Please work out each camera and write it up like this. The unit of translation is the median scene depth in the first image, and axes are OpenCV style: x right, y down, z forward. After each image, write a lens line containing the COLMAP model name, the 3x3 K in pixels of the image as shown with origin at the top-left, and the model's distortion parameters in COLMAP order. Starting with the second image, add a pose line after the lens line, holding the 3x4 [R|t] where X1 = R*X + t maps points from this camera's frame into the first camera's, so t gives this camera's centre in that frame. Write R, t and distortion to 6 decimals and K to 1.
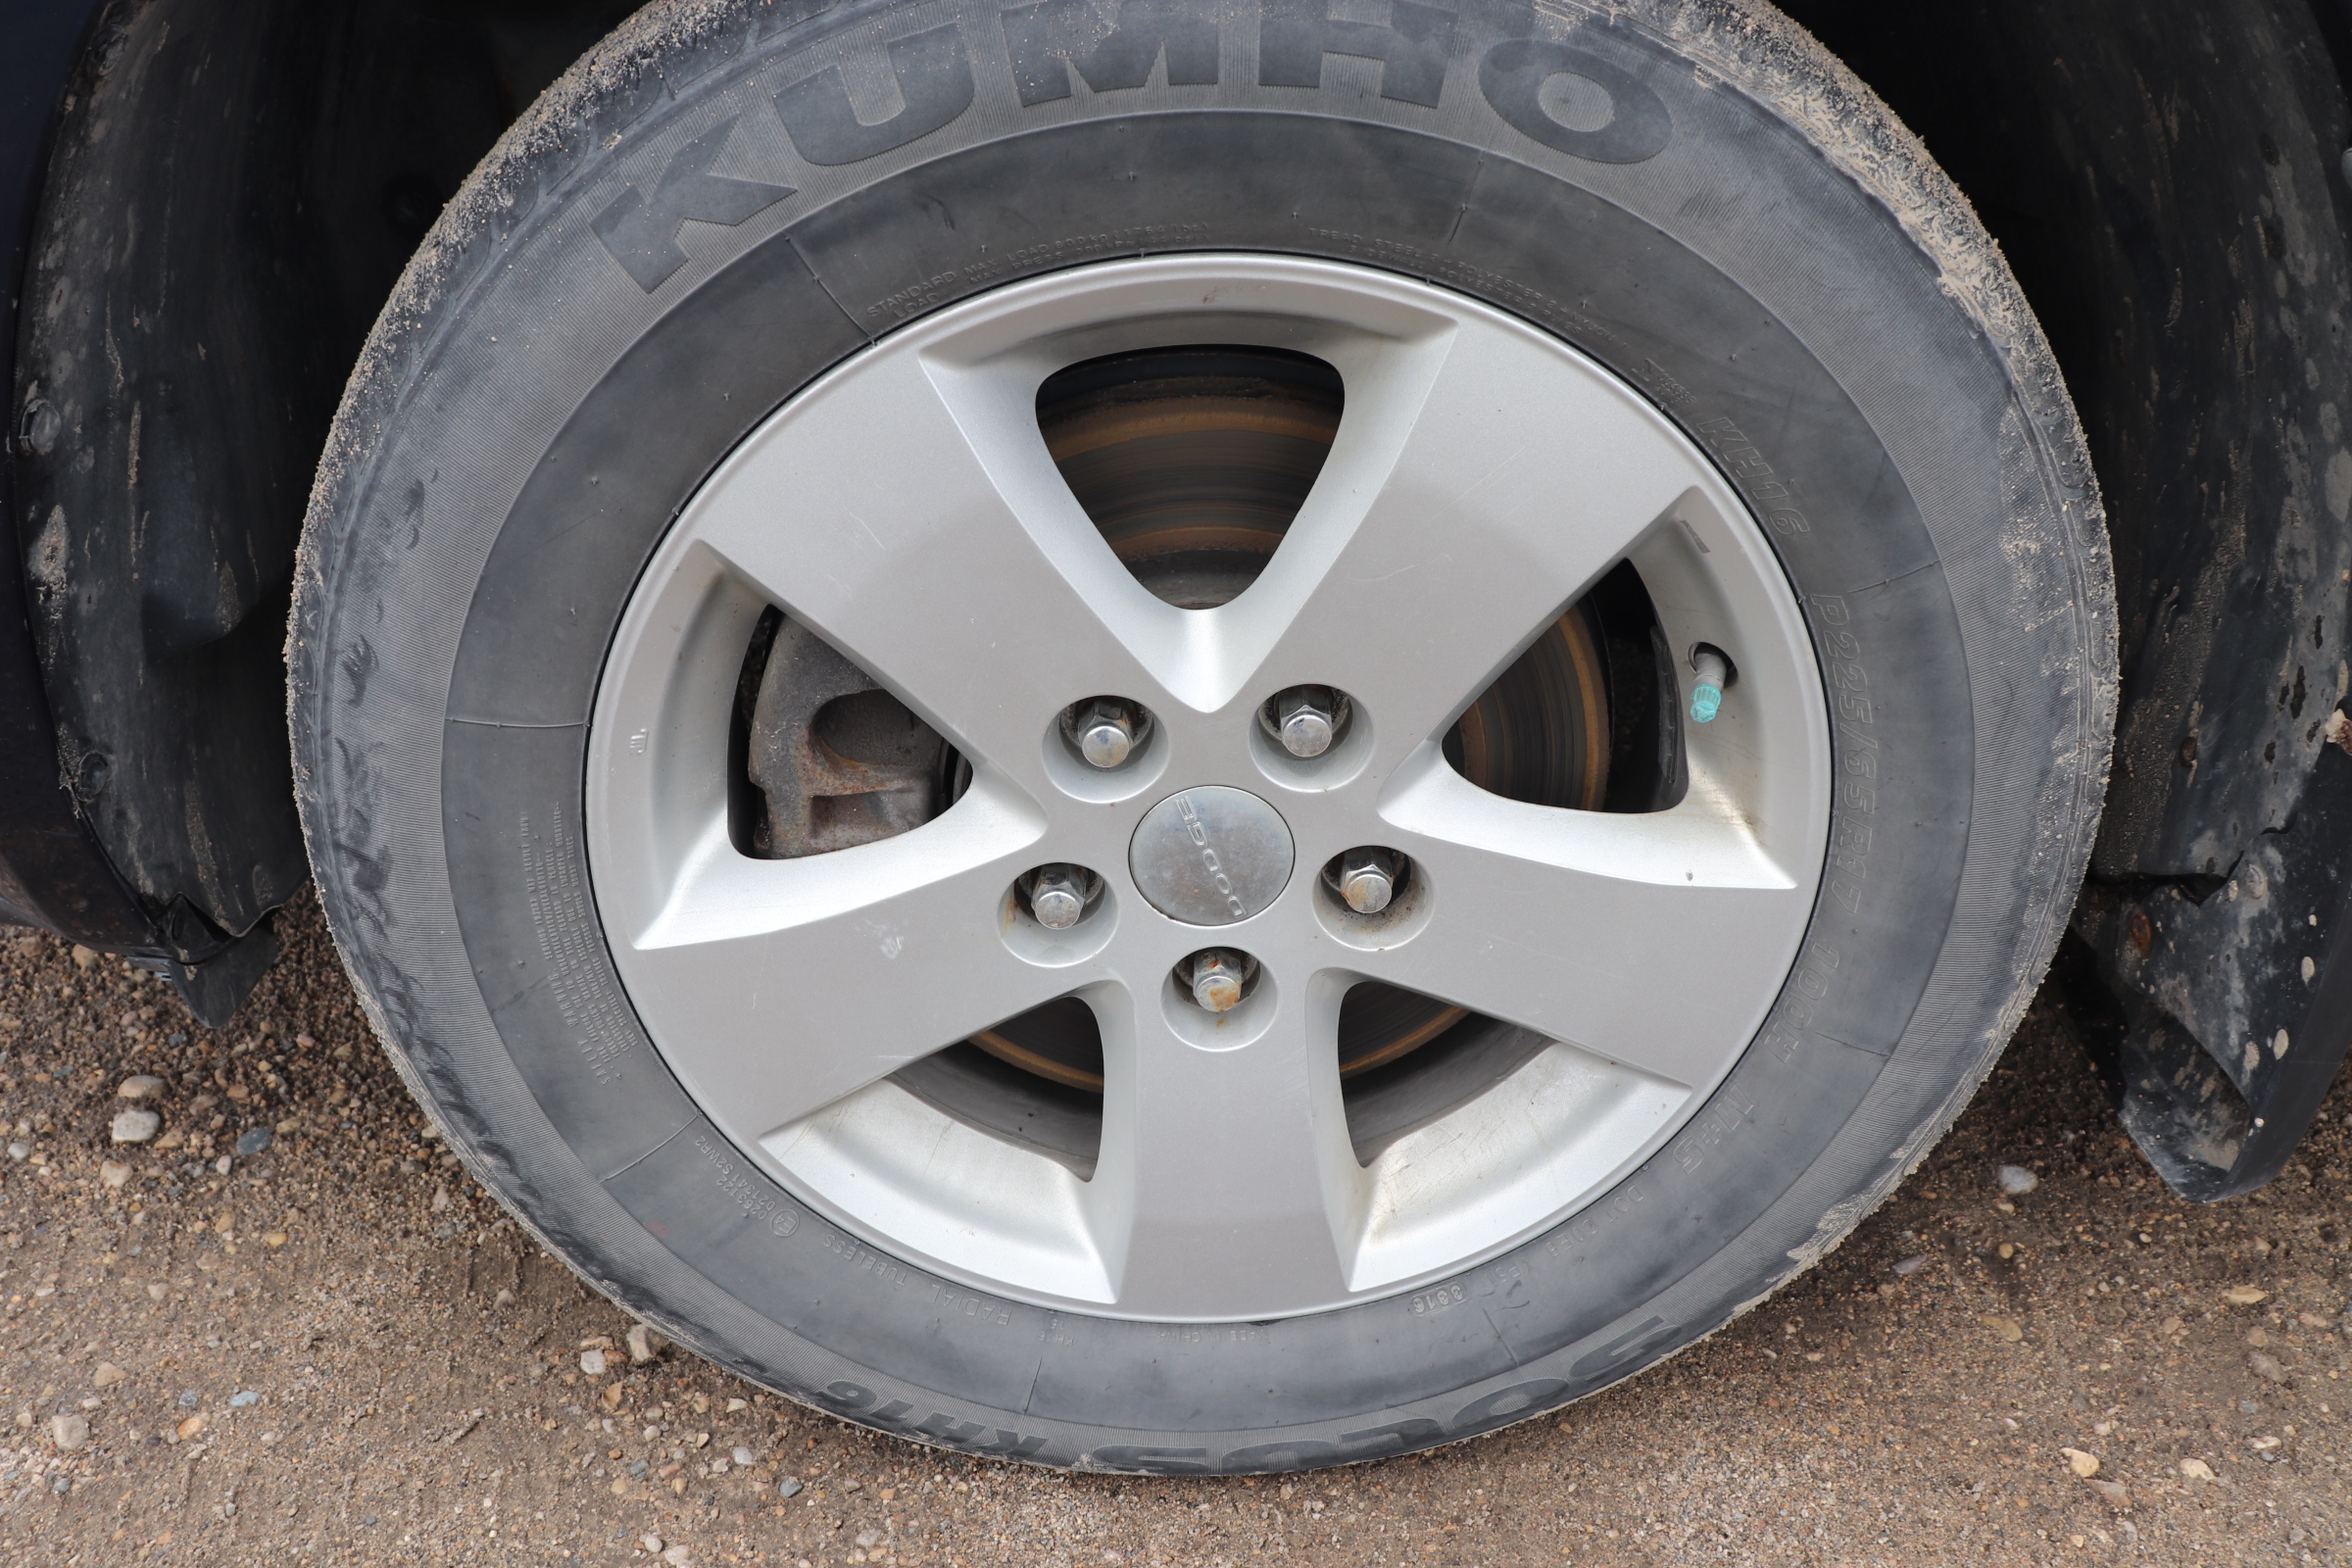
lens RADIAL K [[1926.3, 0, 1169.8], [0, 1926.3, 779.6], [0, 0, 1]] dist [-0.142868, 0.094124]
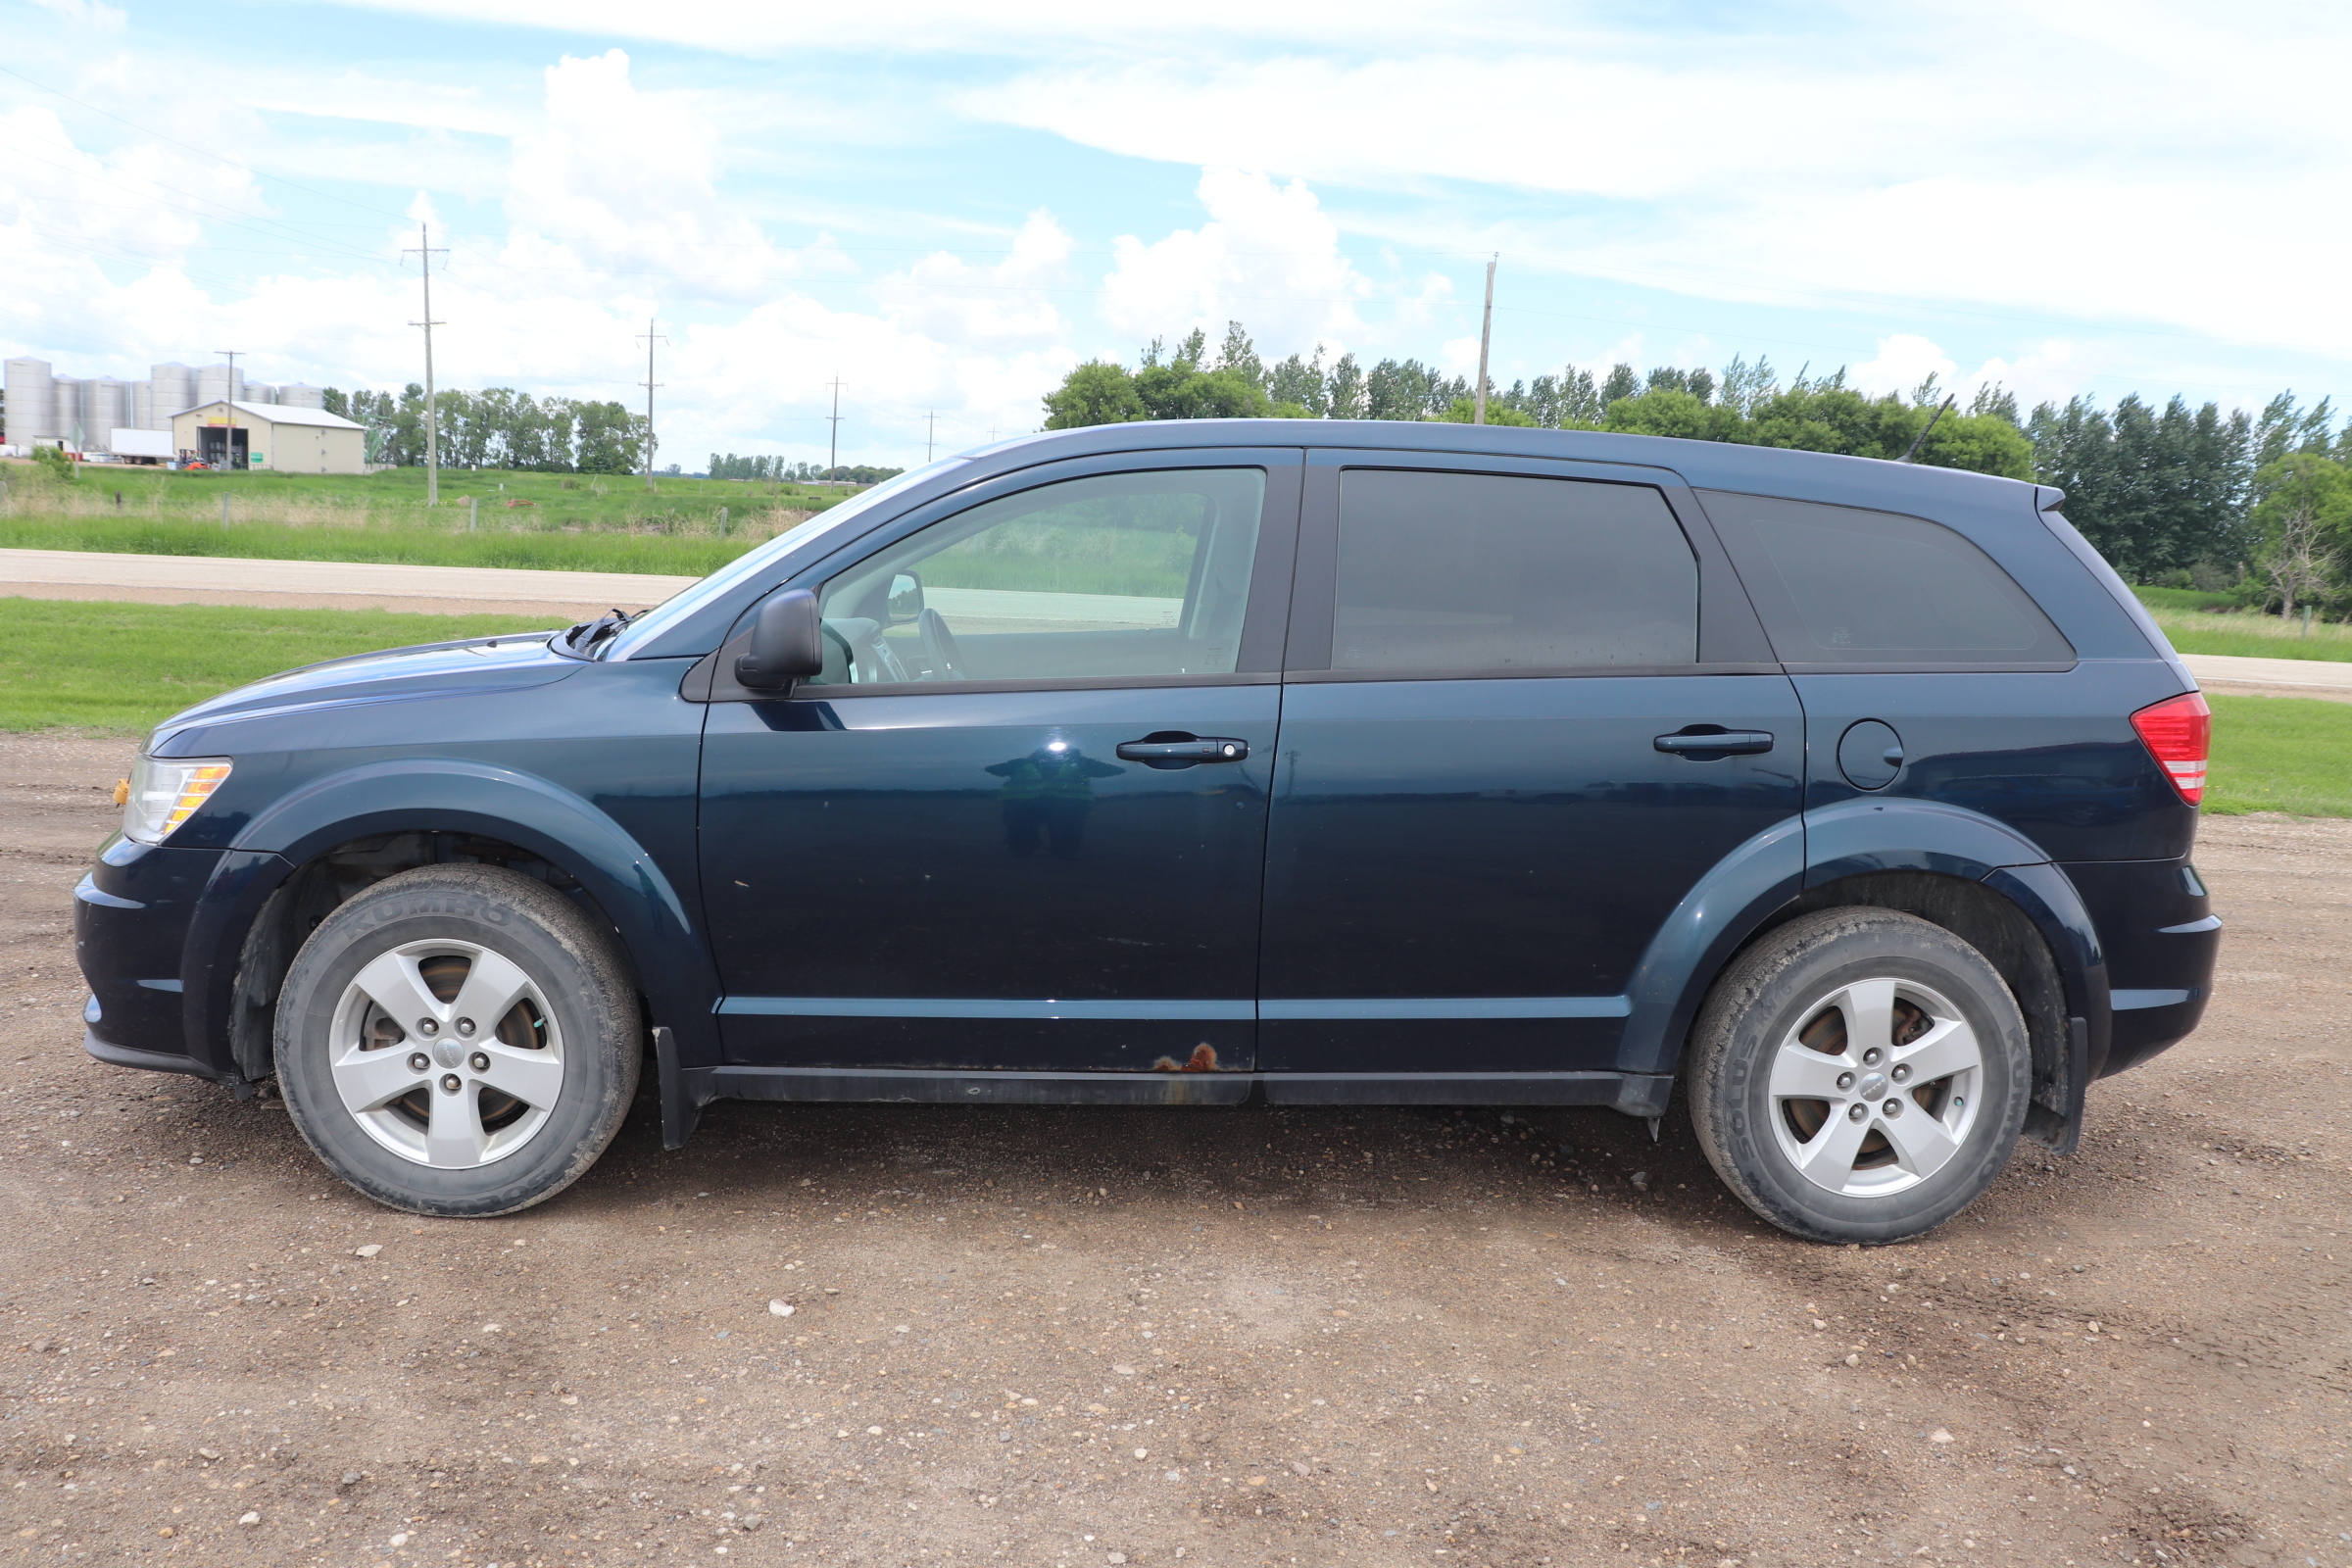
lens RADIAL K [[1926.3, 0, 1174.2], [0, 1926.3, 761.1], [0, 0, 1]] dist [-0.142868, 0.094124]
pose [[0.998479, 0.036433, 0.041373, 1.746291], [-0.017805, 0.923394, -0.383440, 1.232861], [-0.052173, 0.382121, 0.922638, -4.107131]]
